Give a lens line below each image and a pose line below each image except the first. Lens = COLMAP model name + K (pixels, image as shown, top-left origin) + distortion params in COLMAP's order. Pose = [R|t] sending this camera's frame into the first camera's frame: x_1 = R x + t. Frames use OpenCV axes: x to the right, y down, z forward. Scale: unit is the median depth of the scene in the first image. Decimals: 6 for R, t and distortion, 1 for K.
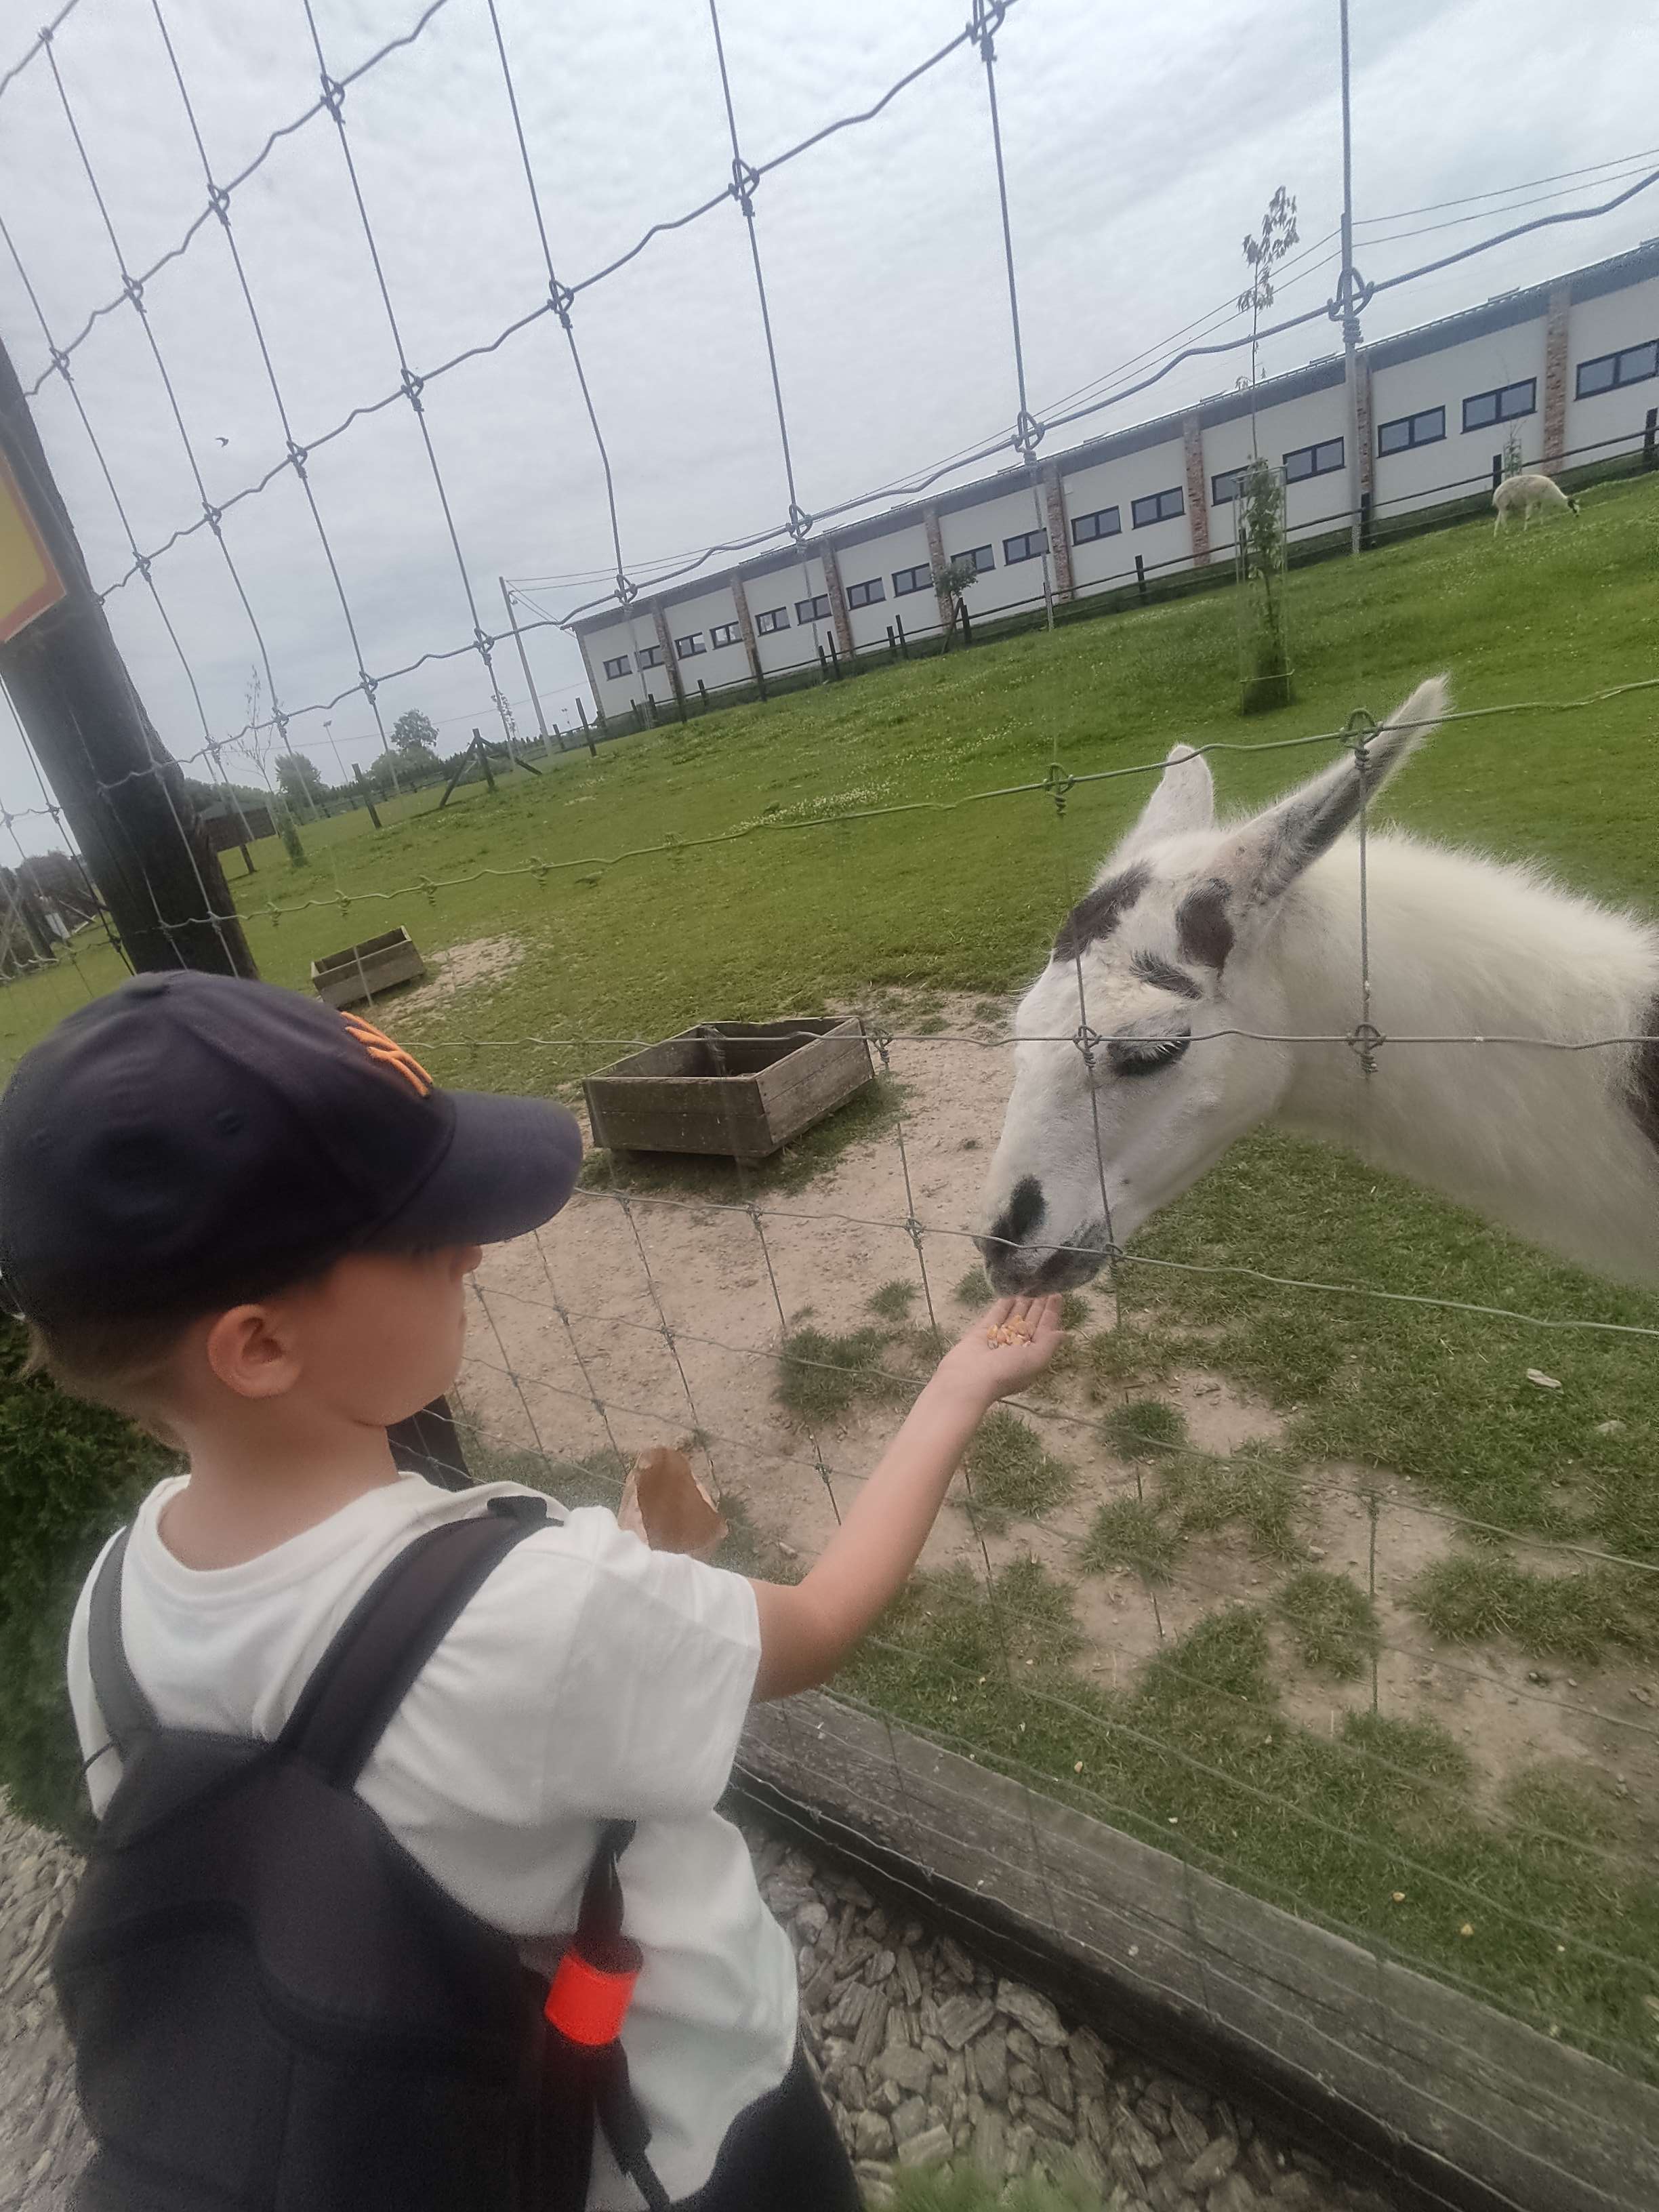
lens RADIAL K [[991.3, 0, 825.1], [0, 991.3, 1107.6], [0, 0, 1]] dist [-0.000632, 0.001149]
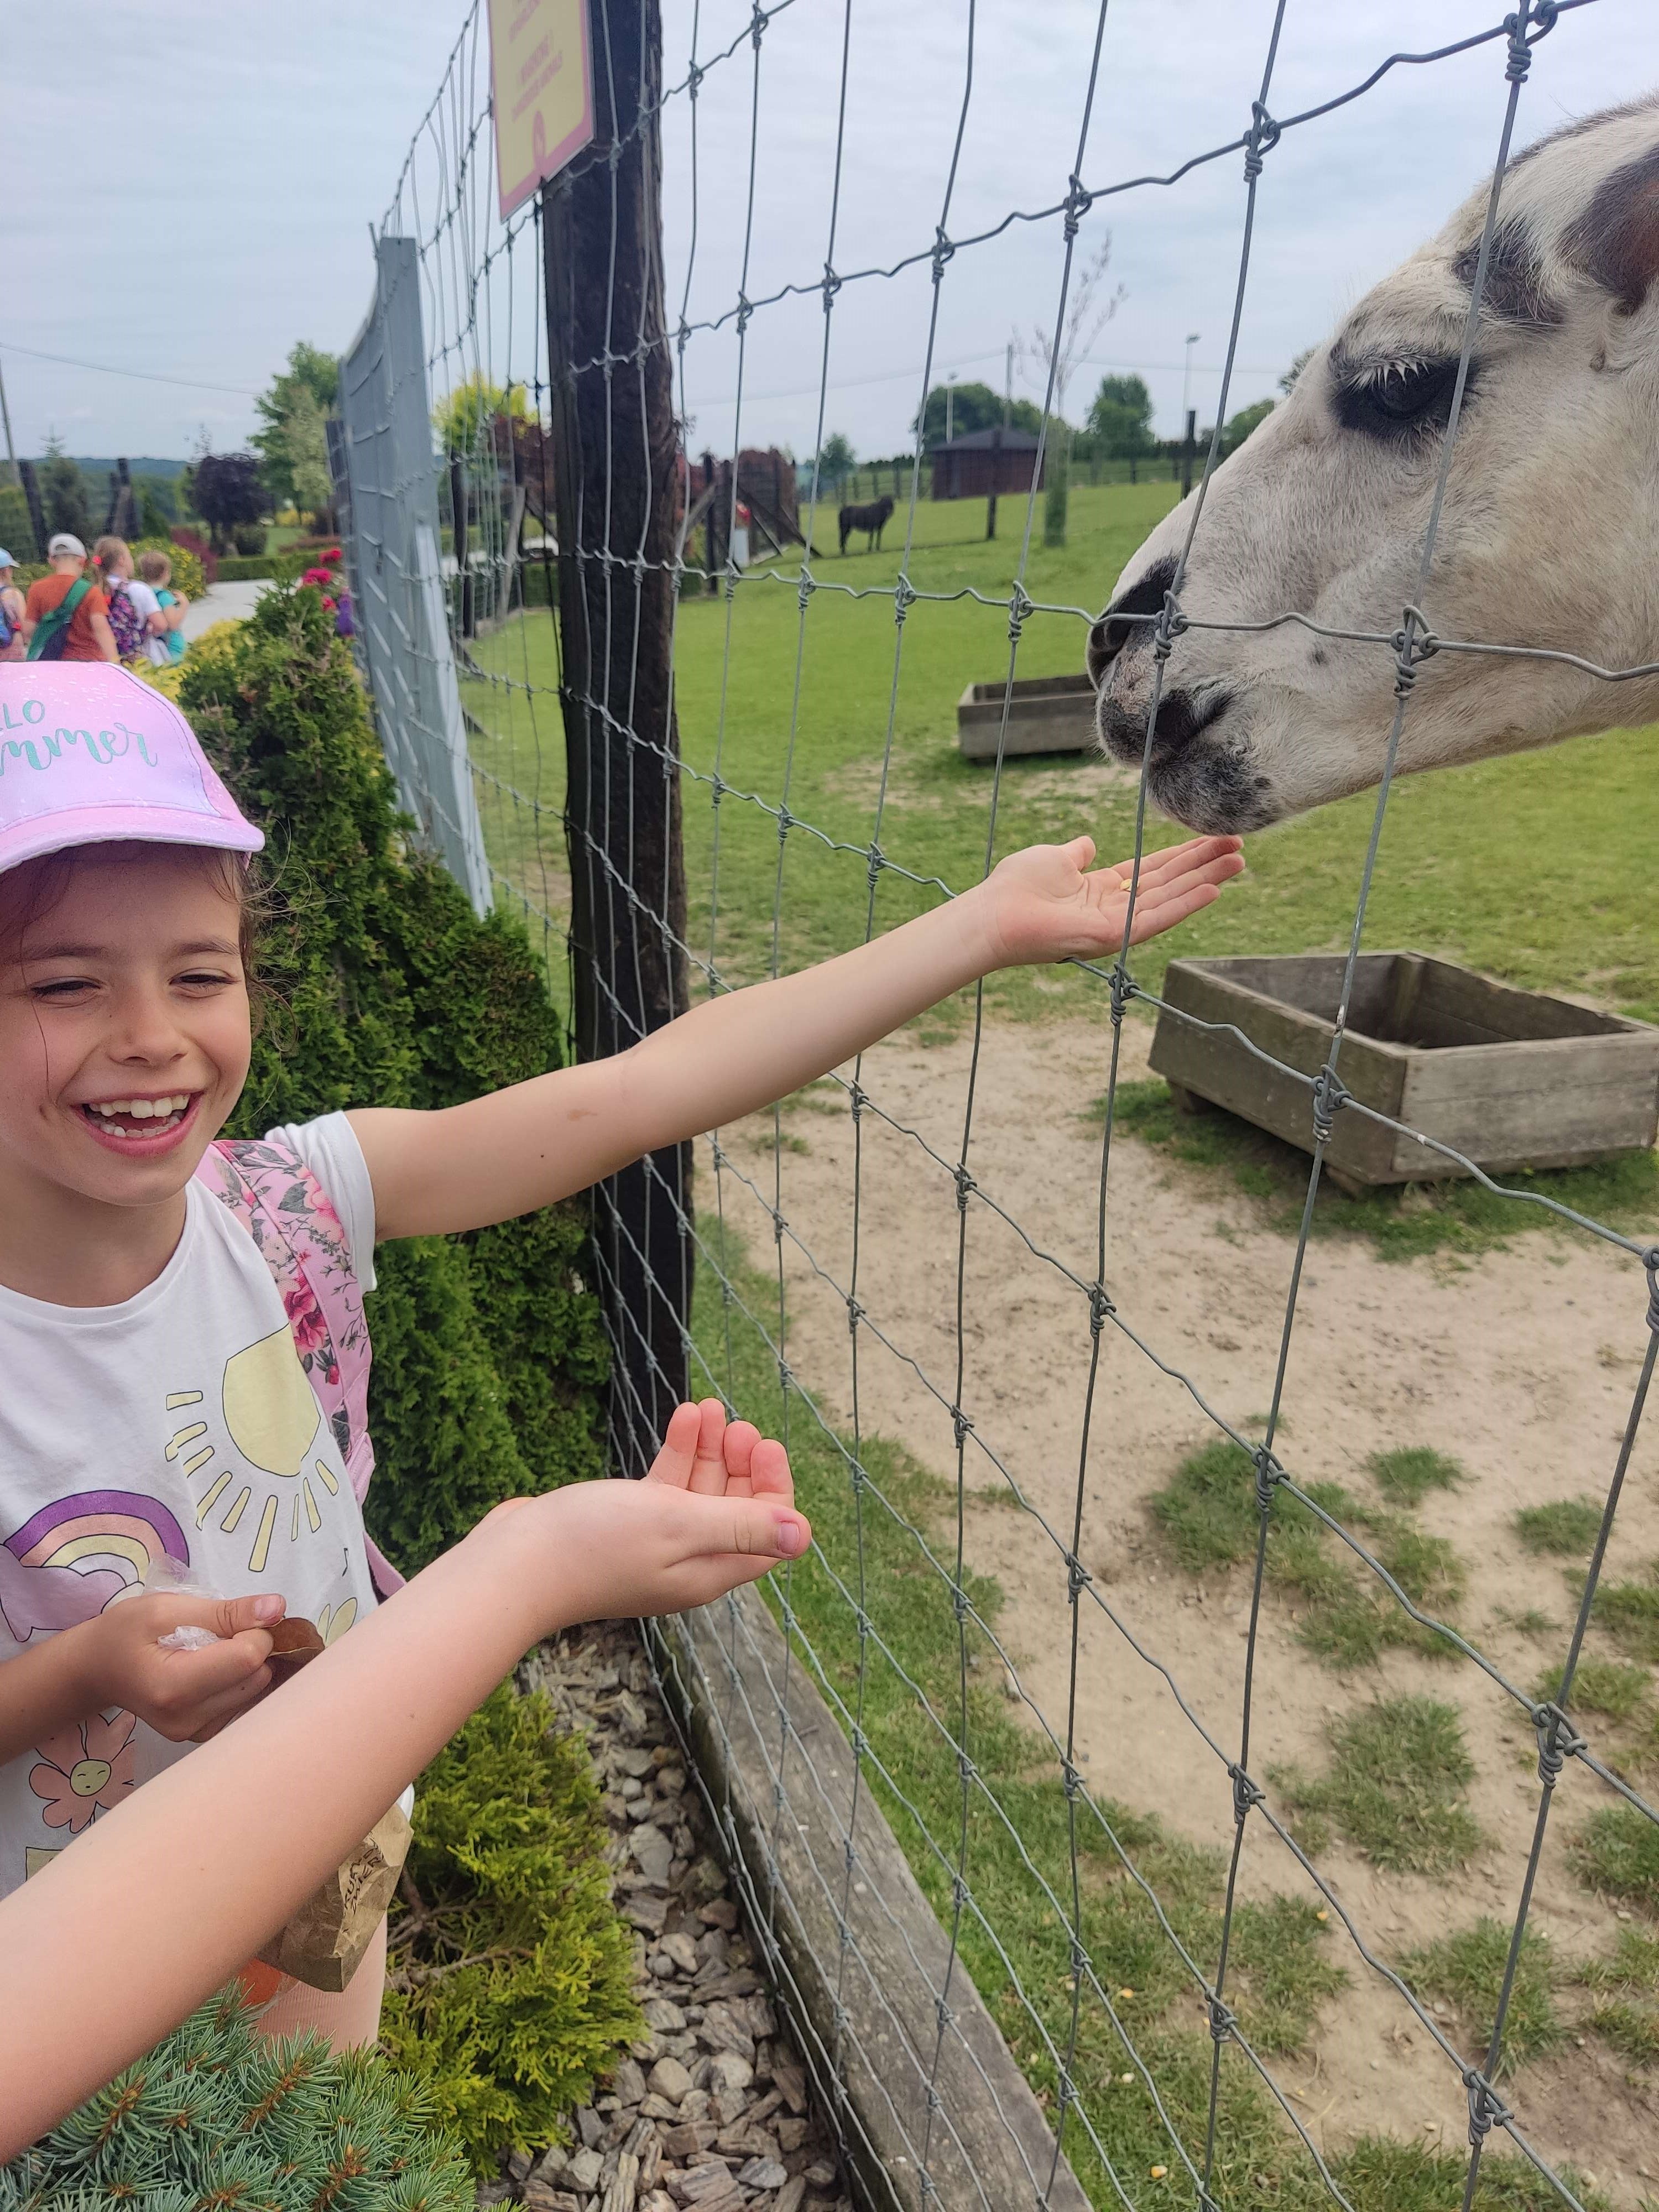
lens RADIAL K [[1606.7, 0, 833.2], [0, 1606.7, 1105.7], [0, 0, 1]] dist [0.020858, -0.024810]
pose [[0.796416, 0.394691, -0.458193, 0.114010], [-0.371417, 0.917159, 0.144463, -0.014668], [0.477254, 0.055128, 0.877034, -0.019478]]
